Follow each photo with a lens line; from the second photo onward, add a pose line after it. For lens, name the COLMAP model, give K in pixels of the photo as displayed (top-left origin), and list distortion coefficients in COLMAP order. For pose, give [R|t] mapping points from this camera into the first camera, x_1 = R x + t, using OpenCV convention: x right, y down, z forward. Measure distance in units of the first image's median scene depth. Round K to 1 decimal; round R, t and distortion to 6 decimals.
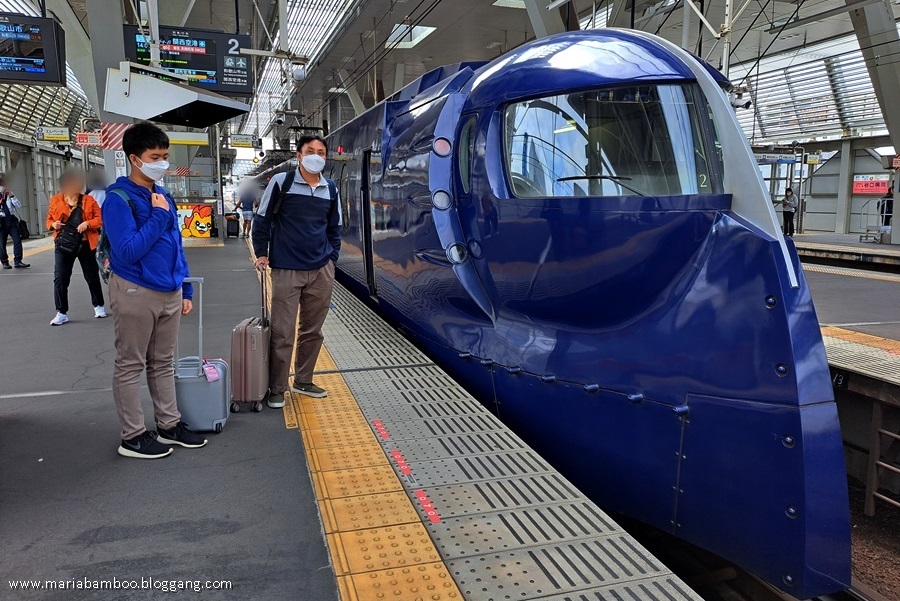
lens RADIAL K [[668.4, 0, 449.6], [0, 668.4, 298.7], [0, 0, 1]] dist [0.002722, 0.001582]
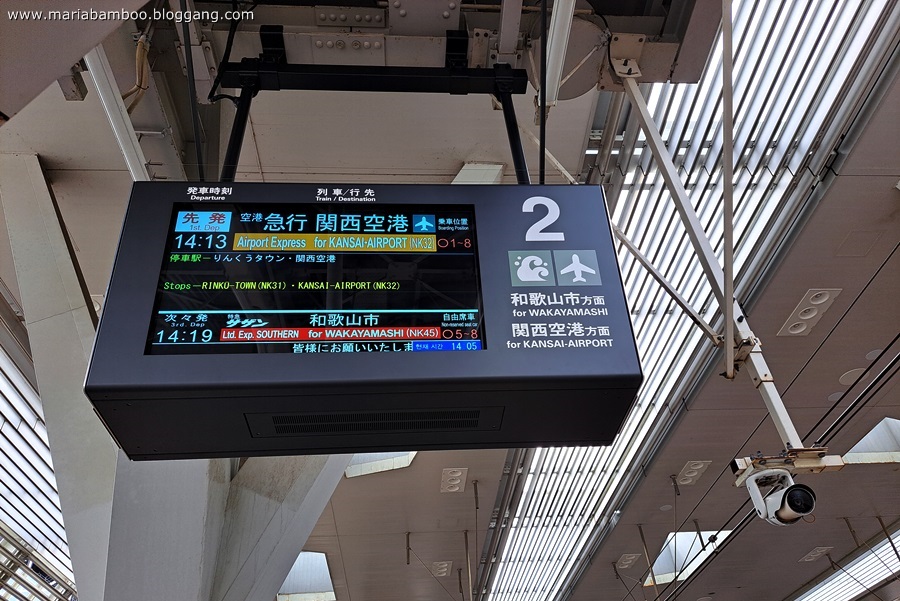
lens RADIAL K [[668.4, 0, 449.4], [0, 668.4, 301.3], [0, 0, 1]] dist [0.002722, 0.001582]
pose [[0.961666, -0.218484, -0.165722, -0.318692], [0.021286, 0.661981, -0.749218, -0.167576], [0.273397, 0.716970, 0.641255, 0.843492]]
